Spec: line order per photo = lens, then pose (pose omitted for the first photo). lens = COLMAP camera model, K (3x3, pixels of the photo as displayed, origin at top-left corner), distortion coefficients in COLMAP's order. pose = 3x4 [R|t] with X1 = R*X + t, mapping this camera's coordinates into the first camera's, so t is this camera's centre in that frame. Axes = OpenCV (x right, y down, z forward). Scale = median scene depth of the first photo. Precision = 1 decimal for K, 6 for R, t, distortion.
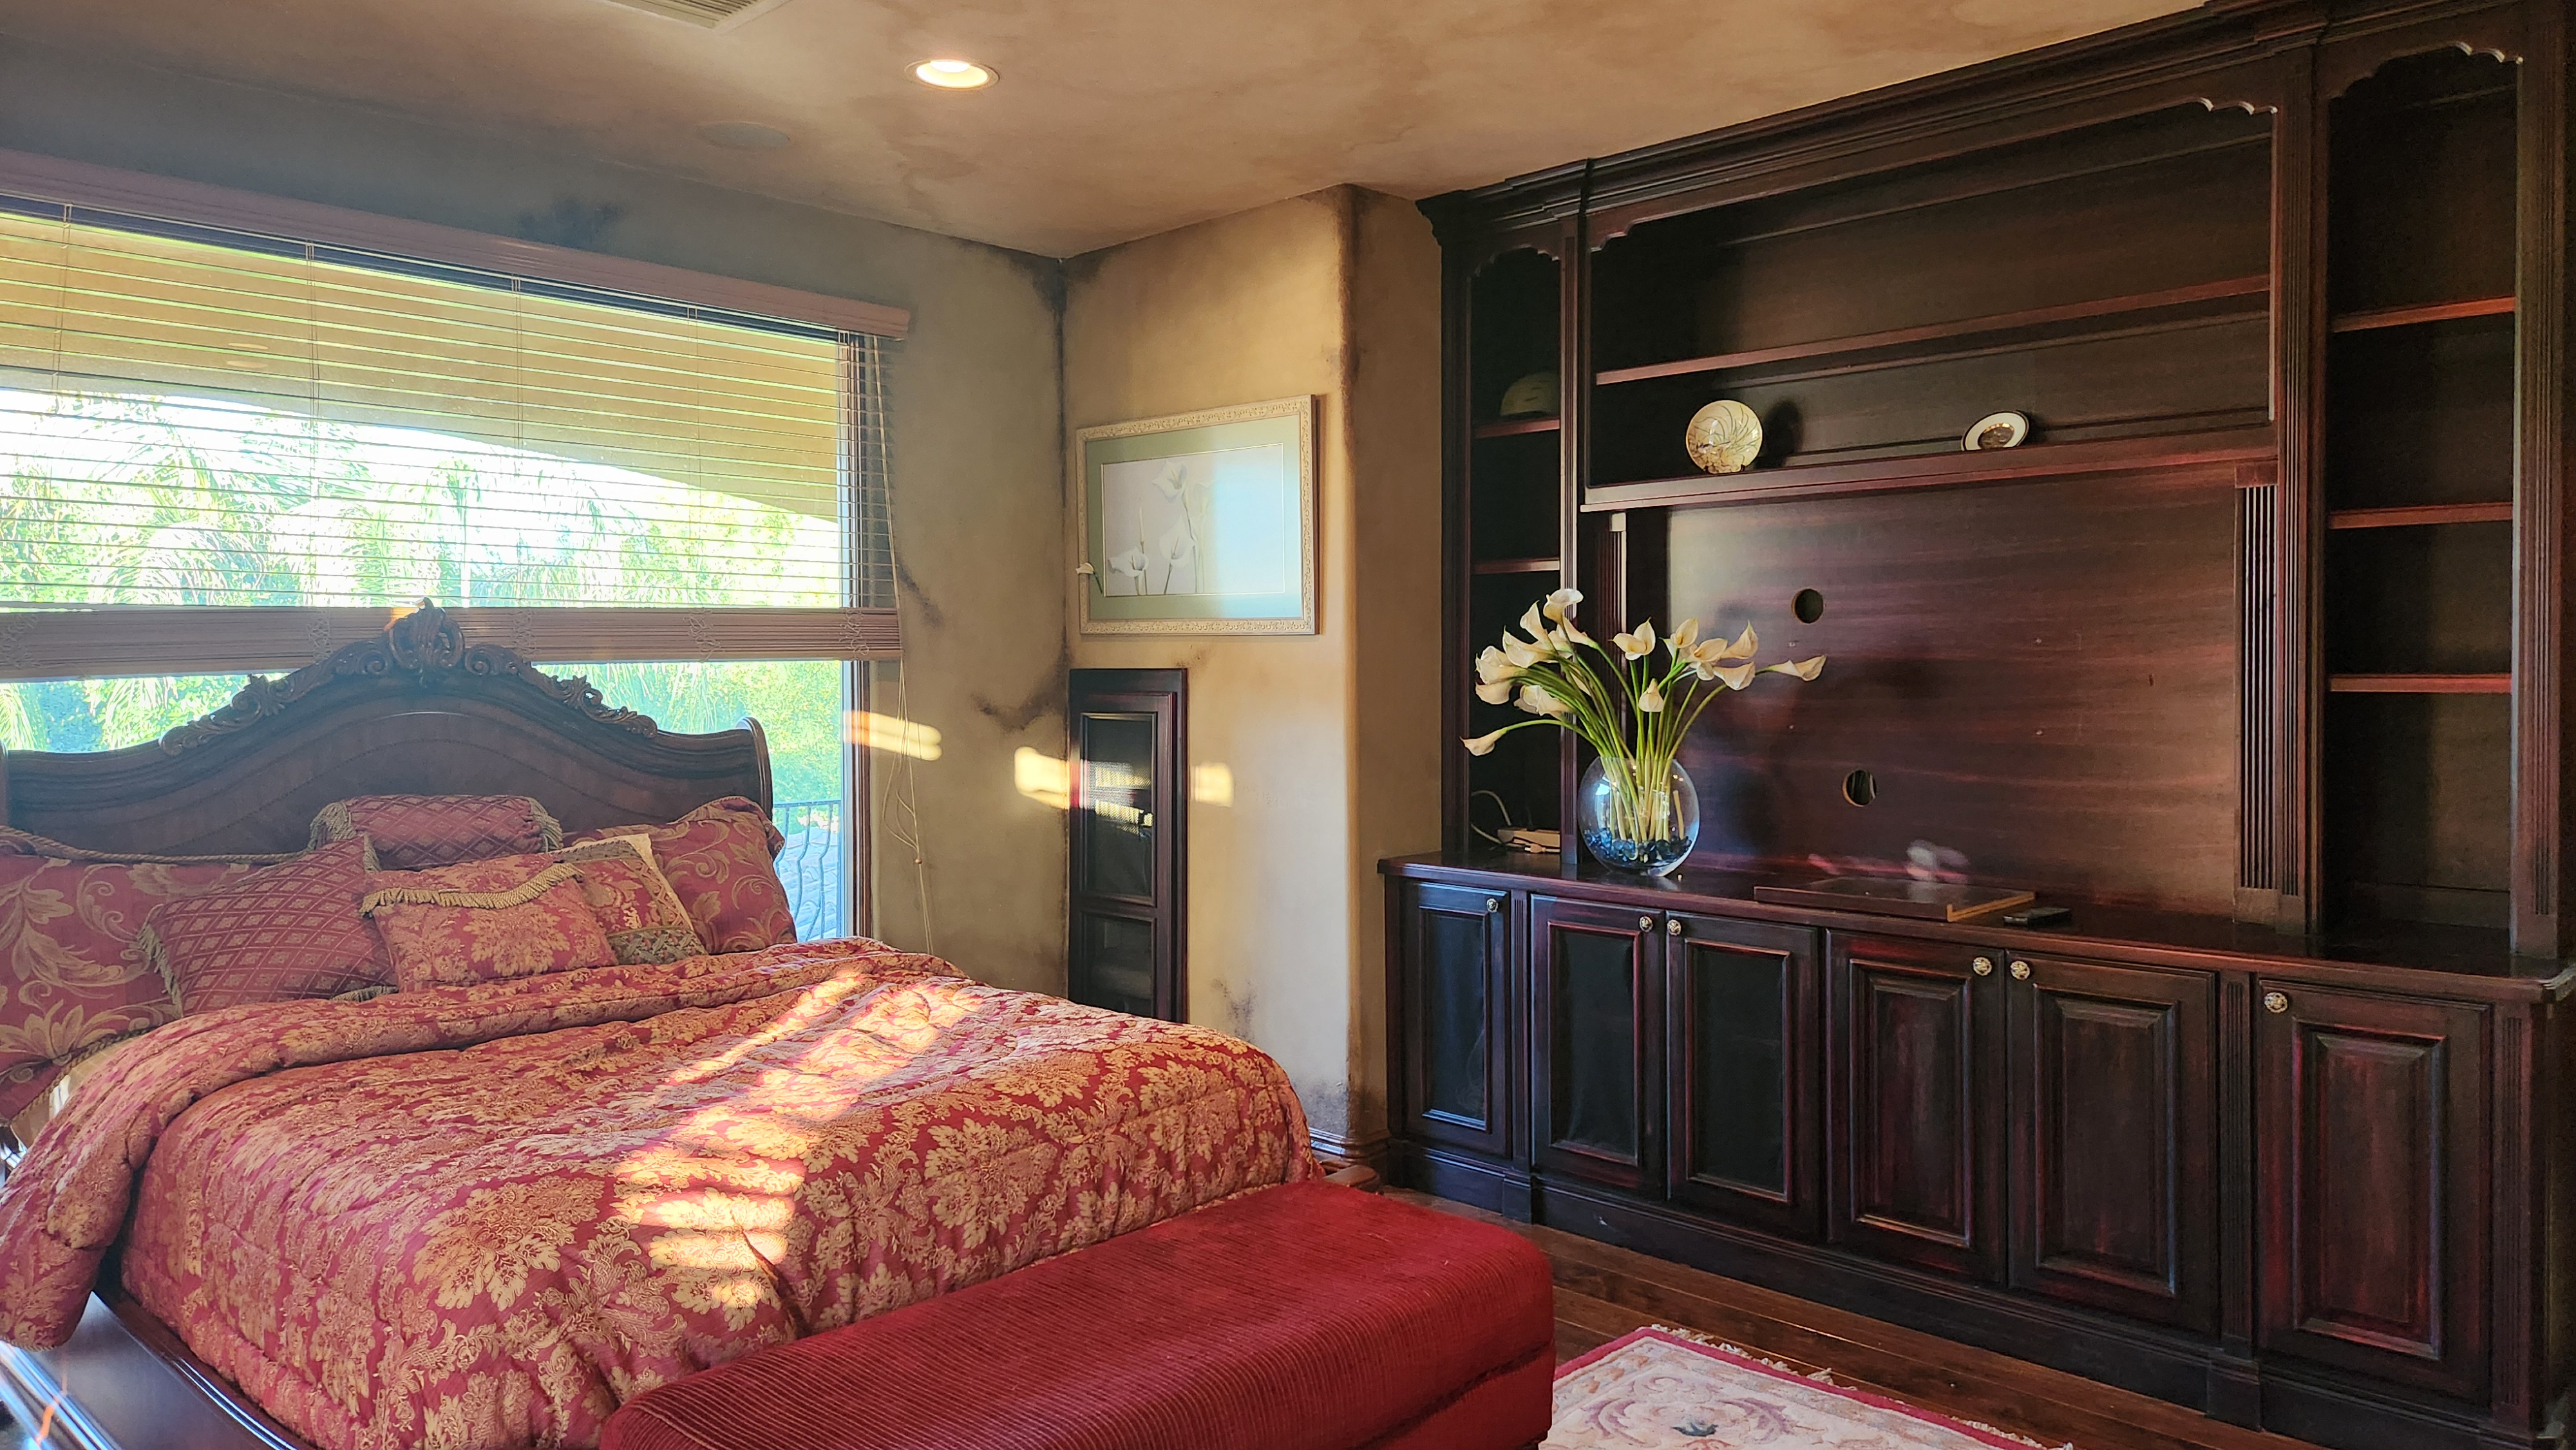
lens RADIAL K [[1698.8, 0, 1310.7], [0, 1698.8, 725.6], [0, 0, 1]] dist [0.073796, -0.059084]
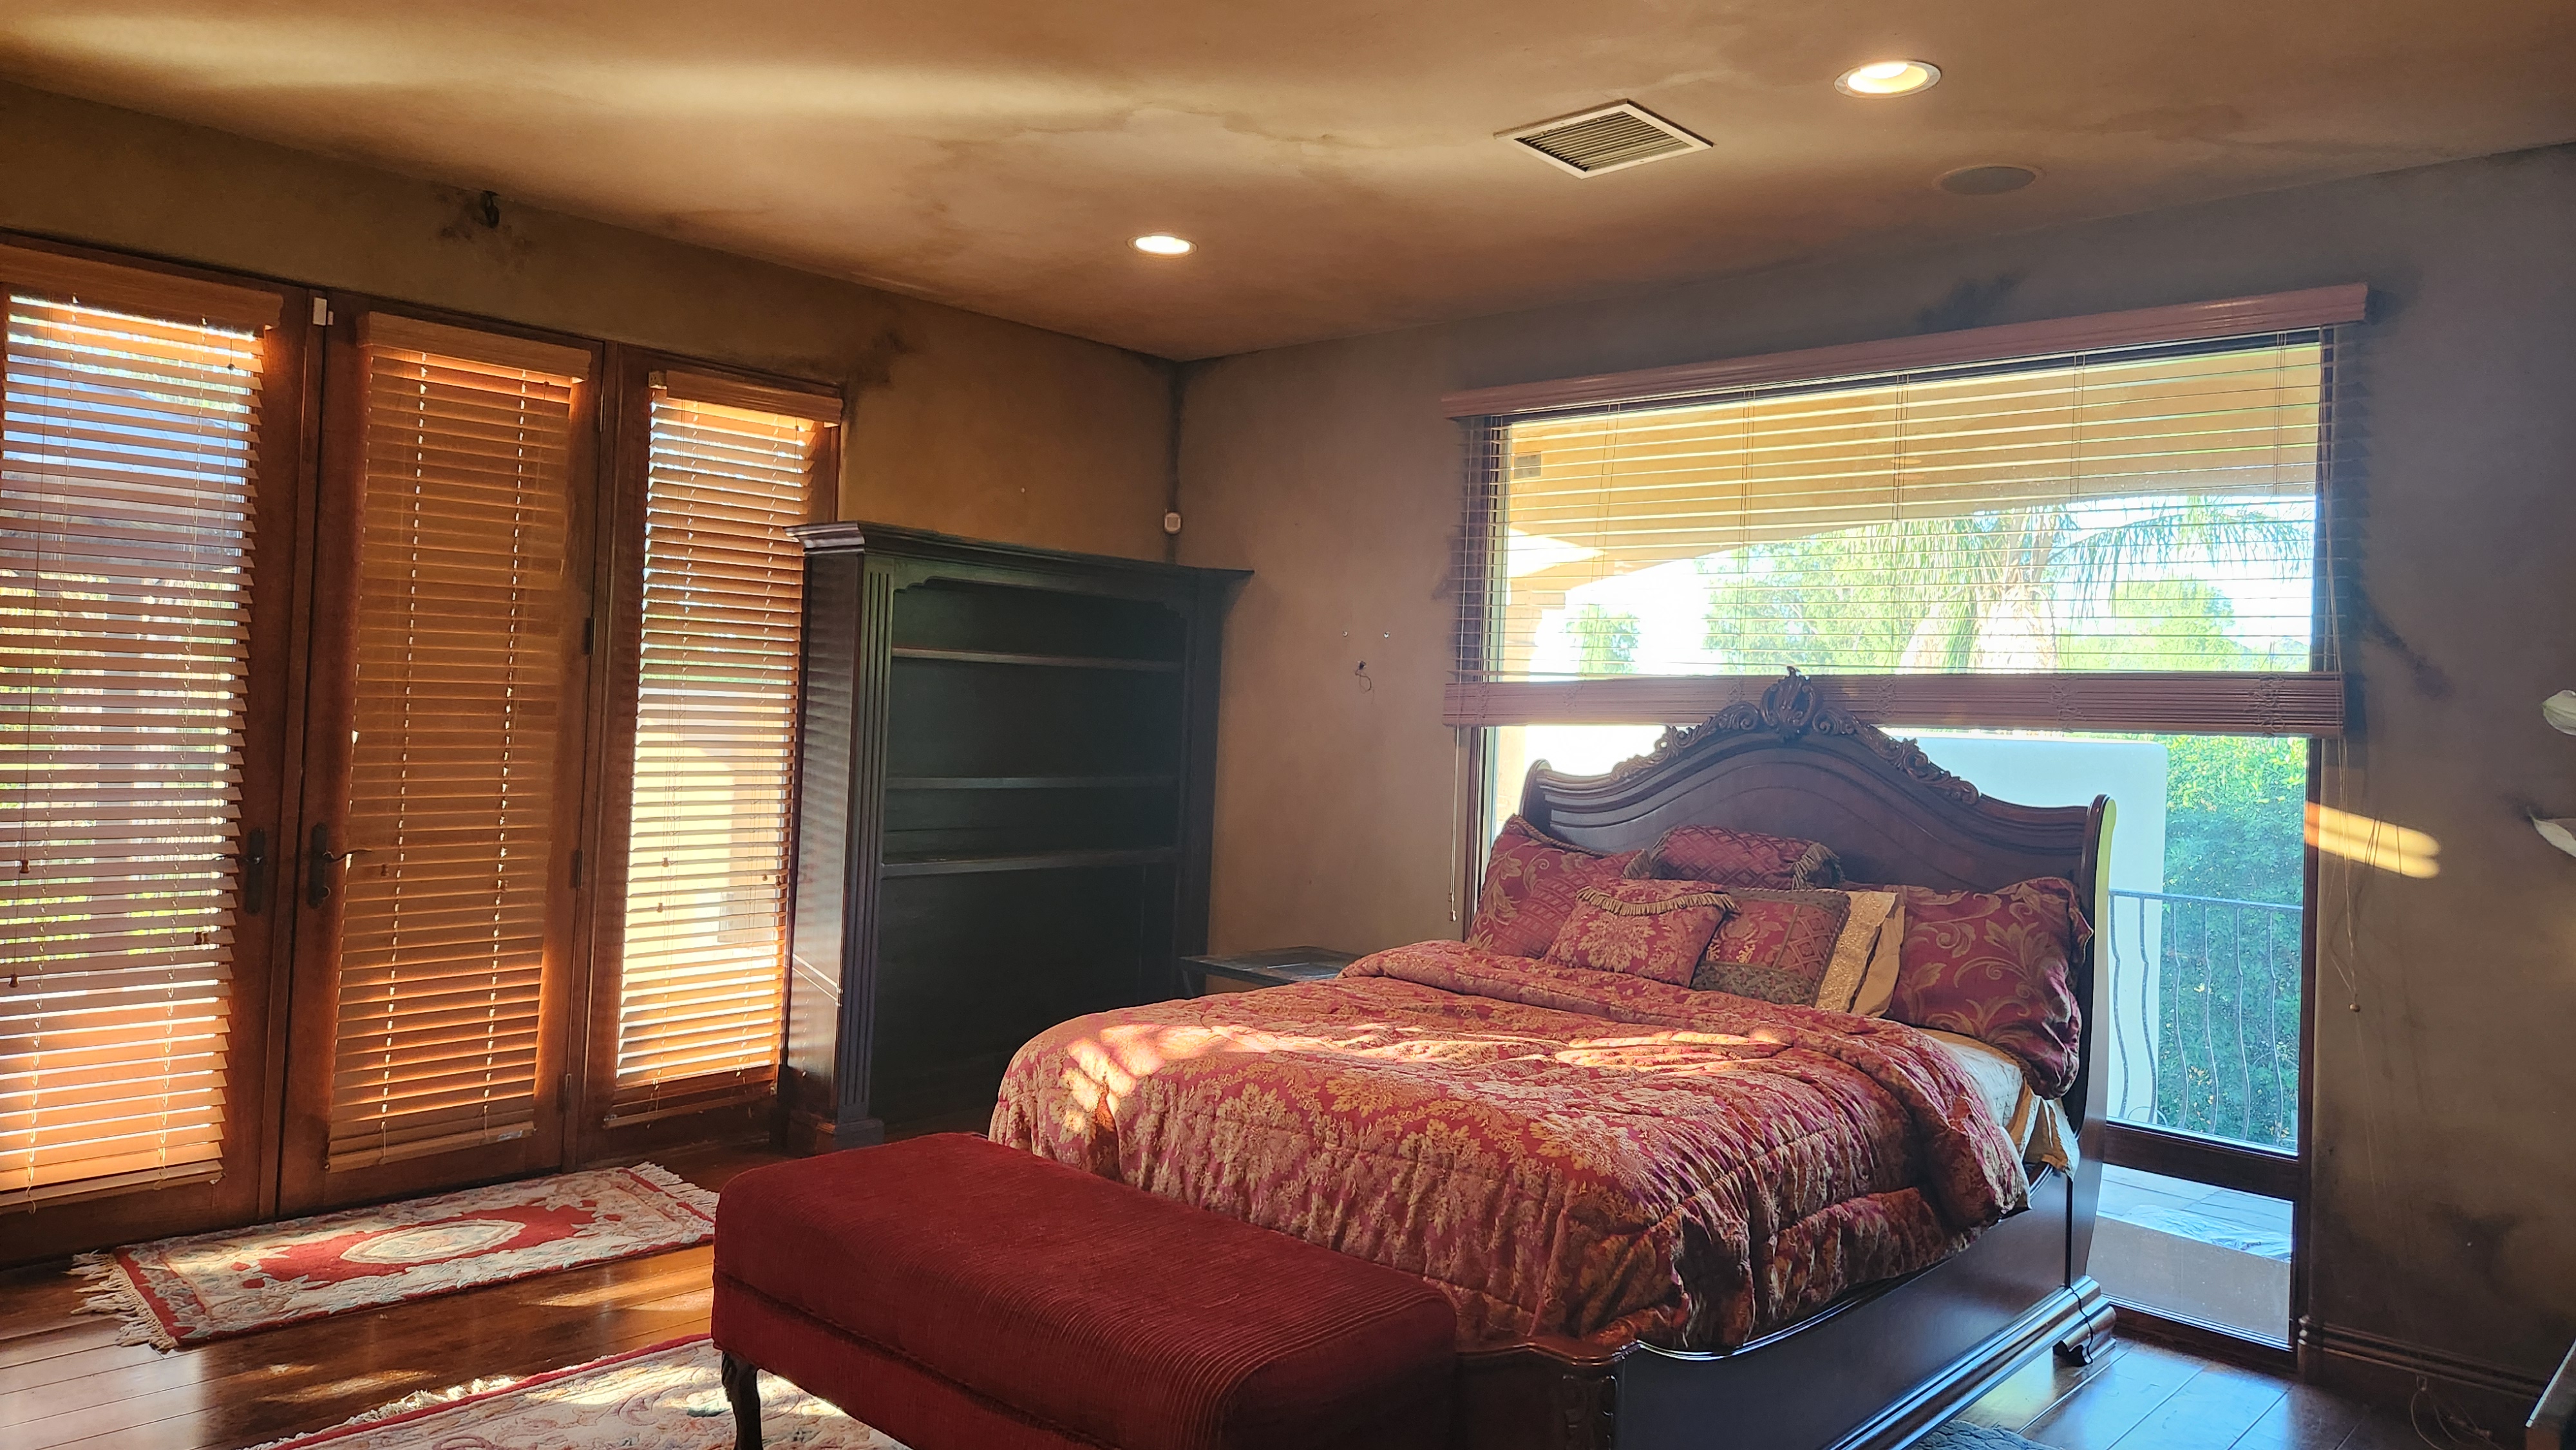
lens RADIAL K [[1698.8, 0, 1311.0], [0, 1698.8, 716.5], [0, 0, 1]] dist [0.073796, -0.059084]
pose [[0.034260, 0.012442, -0.999336, 0.606821], [-0.074833, 0.997147, 0.009849, -0.025267], [0.996607, 0.074446, 0.035093, 0.600069]]
